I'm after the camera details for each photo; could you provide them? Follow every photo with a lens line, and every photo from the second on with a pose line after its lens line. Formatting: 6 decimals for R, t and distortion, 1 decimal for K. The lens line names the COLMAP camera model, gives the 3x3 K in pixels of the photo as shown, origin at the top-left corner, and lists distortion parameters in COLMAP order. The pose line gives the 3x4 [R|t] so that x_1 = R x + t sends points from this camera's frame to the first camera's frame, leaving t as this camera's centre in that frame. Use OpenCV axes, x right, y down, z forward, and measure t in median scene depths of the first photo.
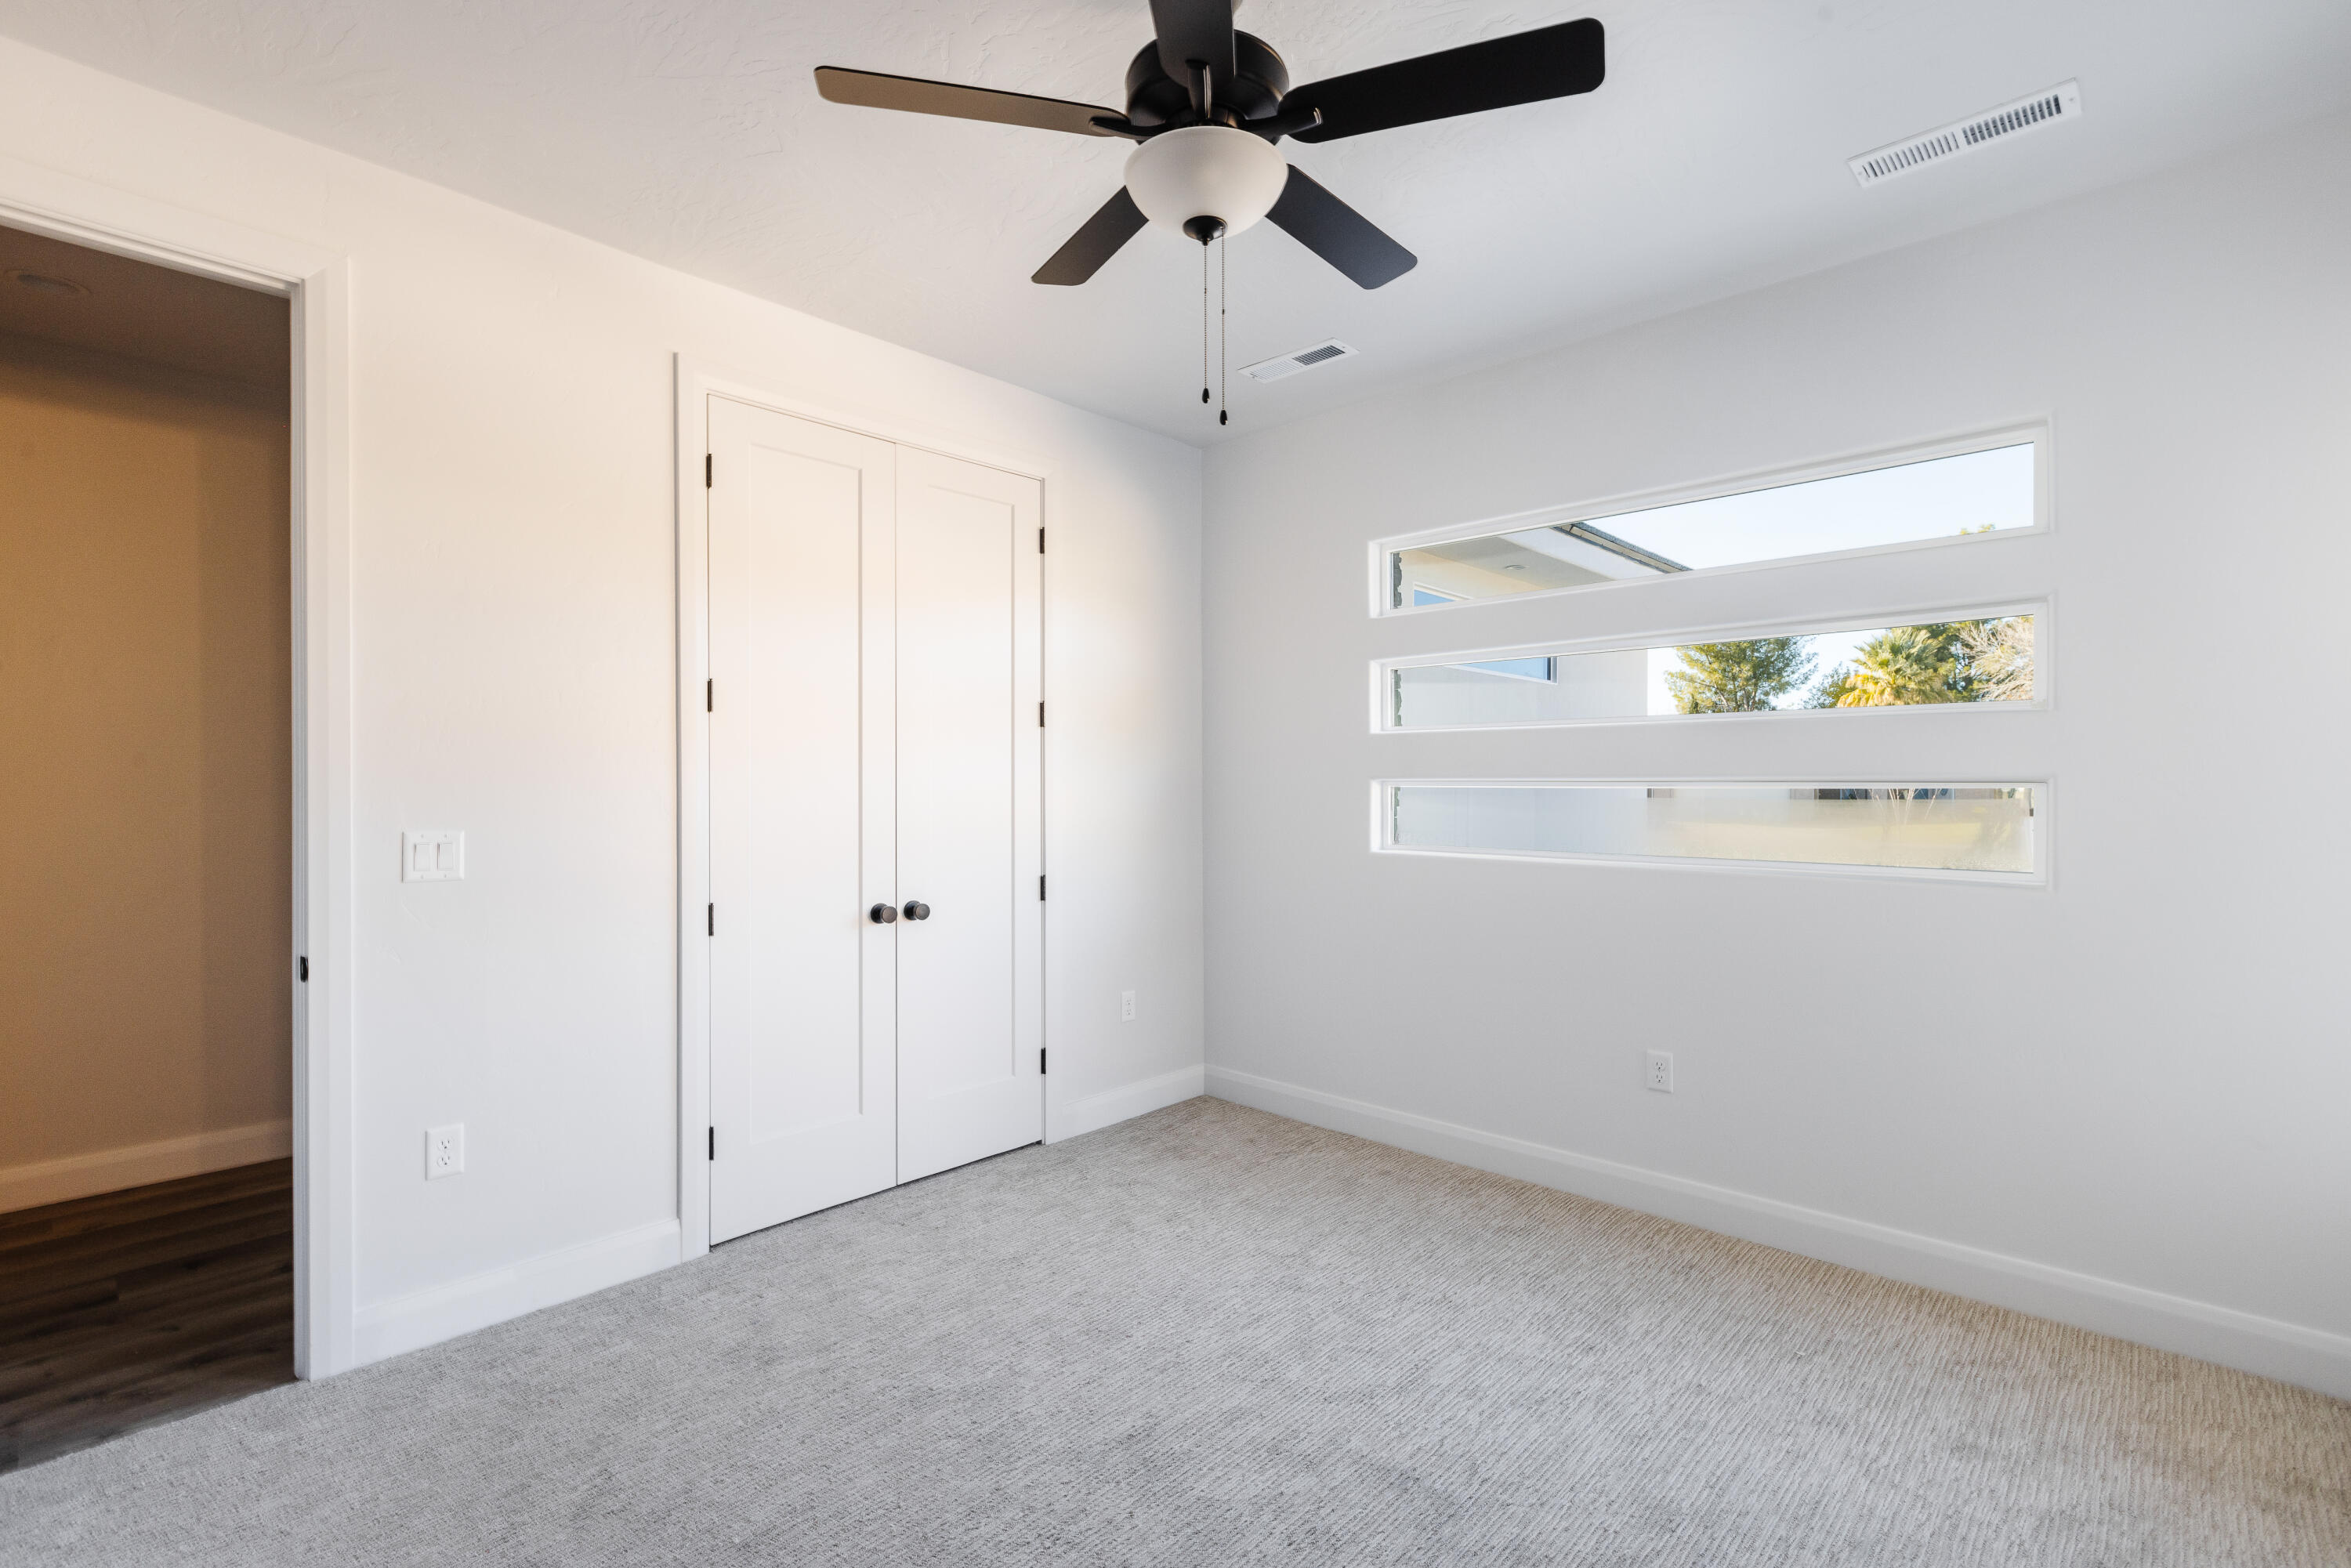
lens RADIAL K [[1073.4, 0, 1190.8], [0, 1073.4, 786.2], [0, 0, 1]] dist [0.020407, 0.000447]
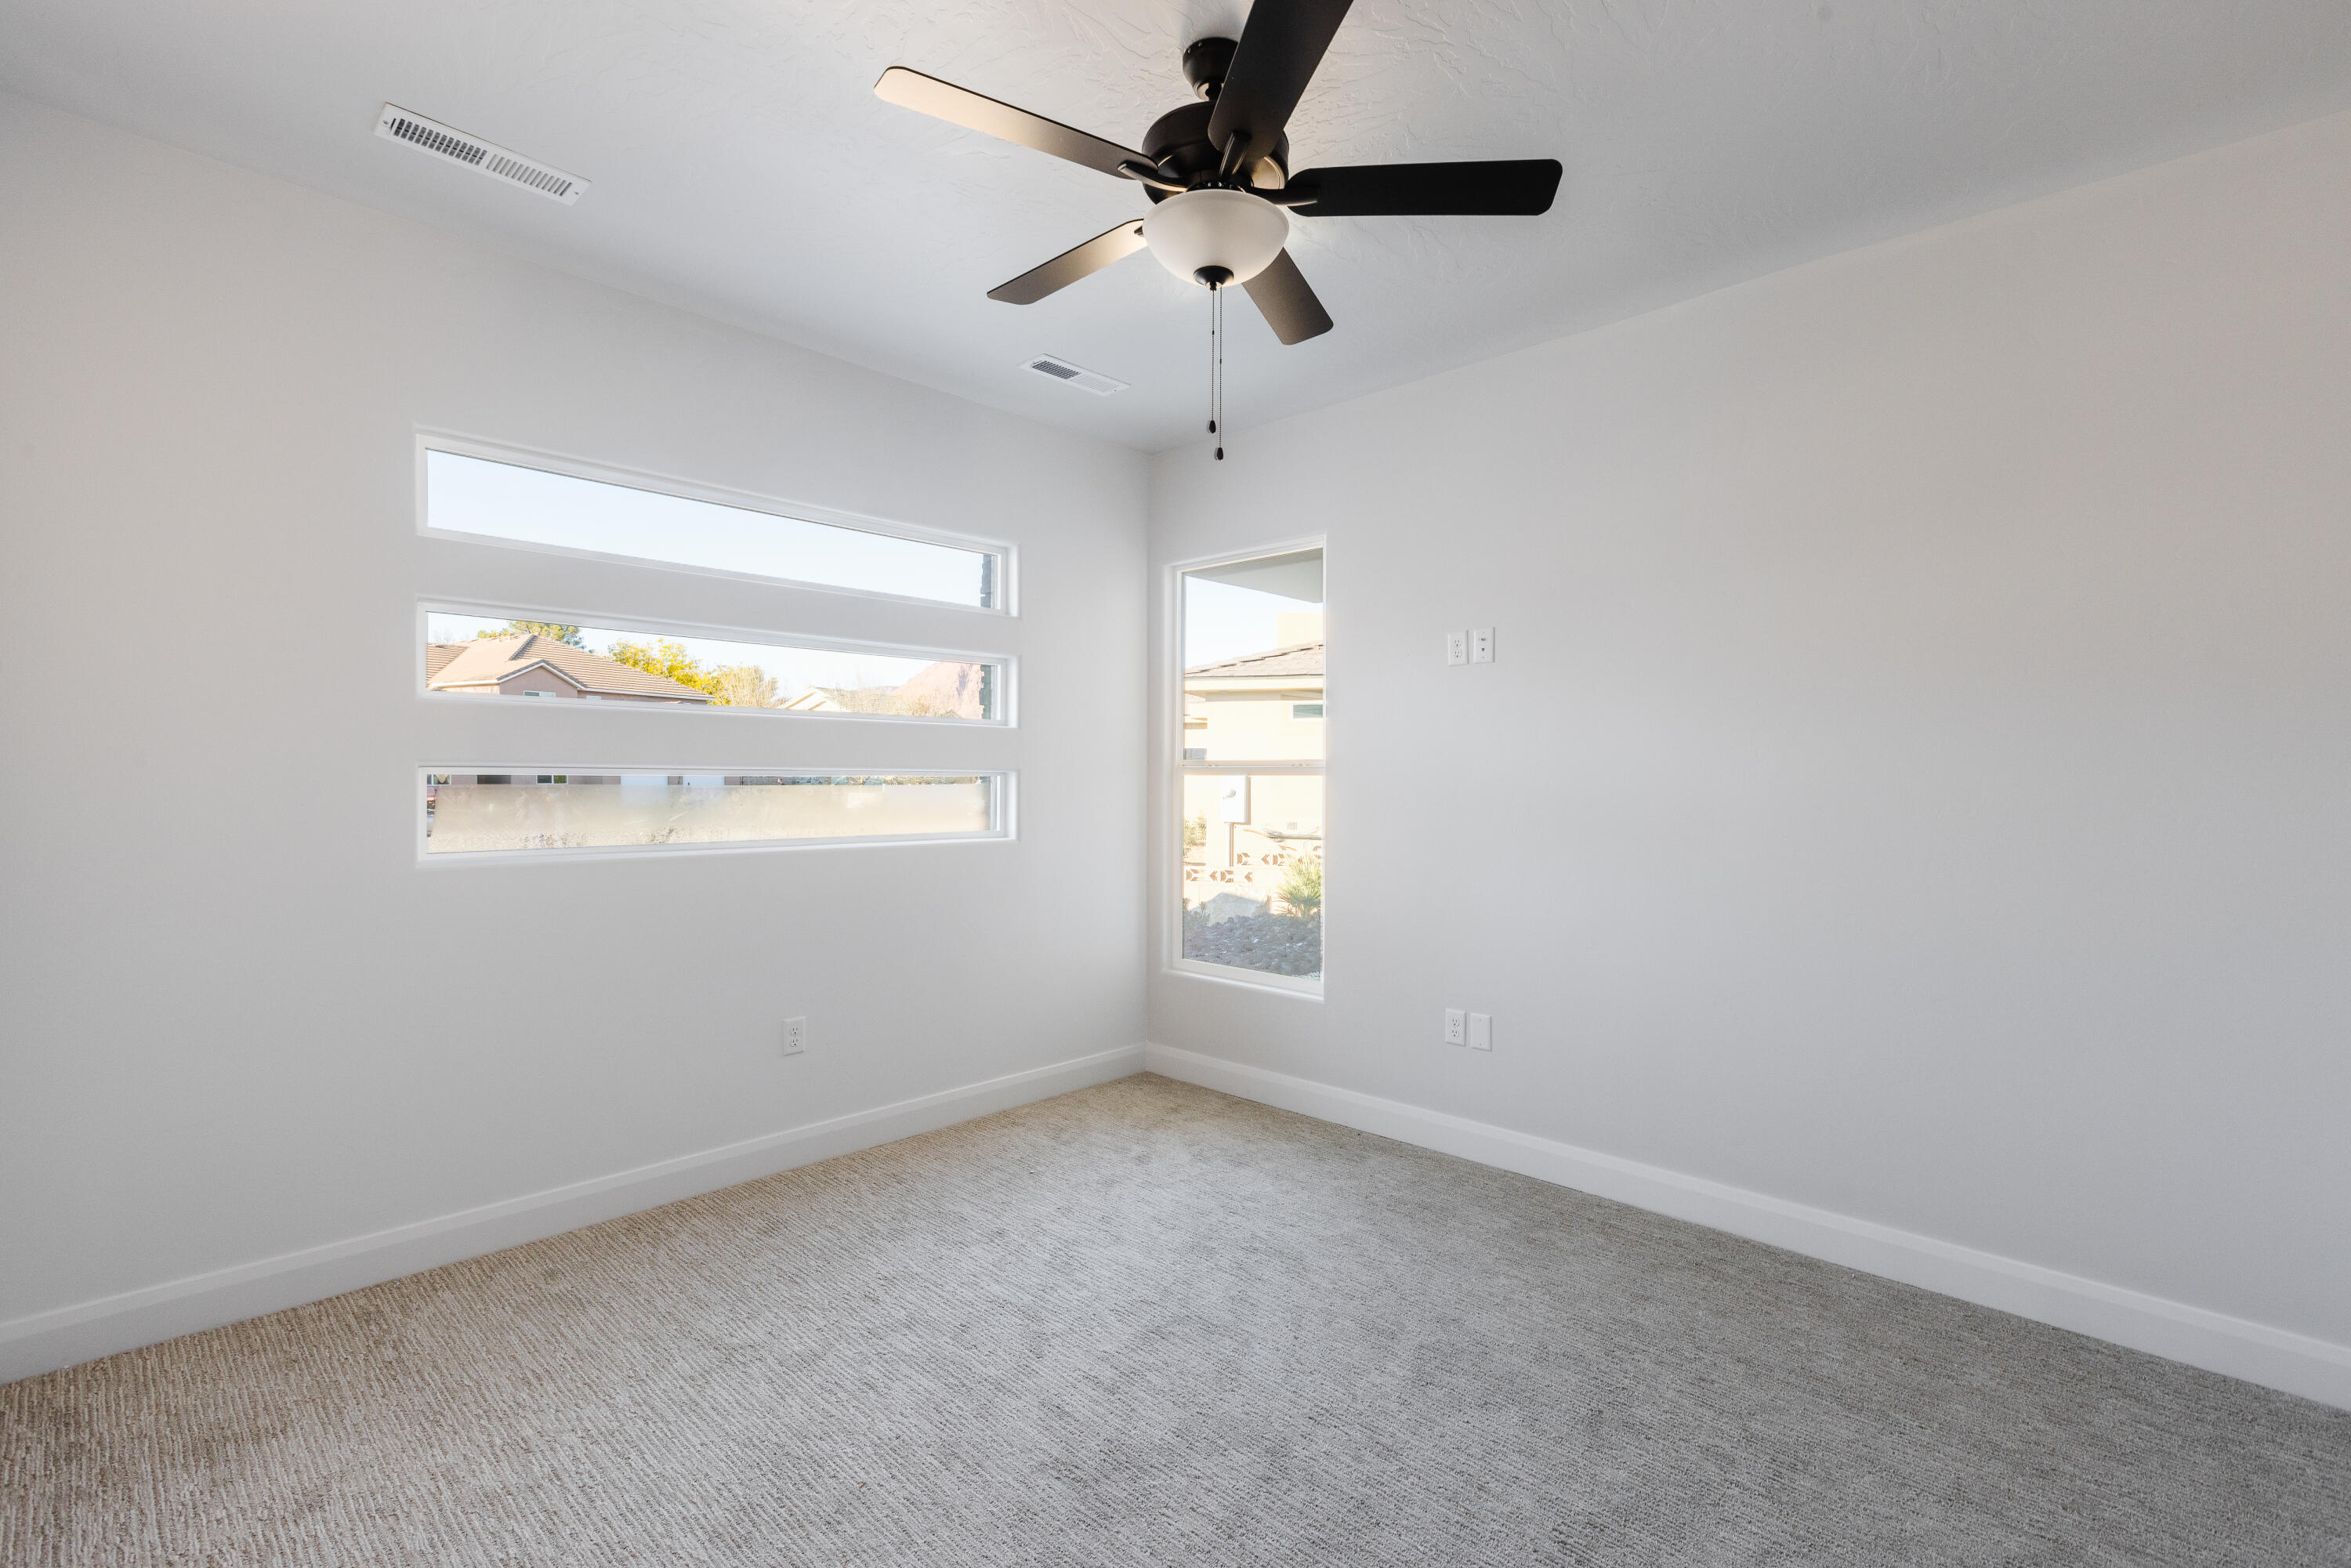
lens RADIAL K [[1073.4, 0, 1175.7], [0, 1073.4, 776.8], [0, 0, 1]] dist [0.020407, 0.000447]
pose [[0.016107, 0.003080, 0.999866, -0.663082], [-0.009414, 0.999951, -0.002928, 0.002399], [-0.999826, -0.009365, 0.016135, 0.611572]]
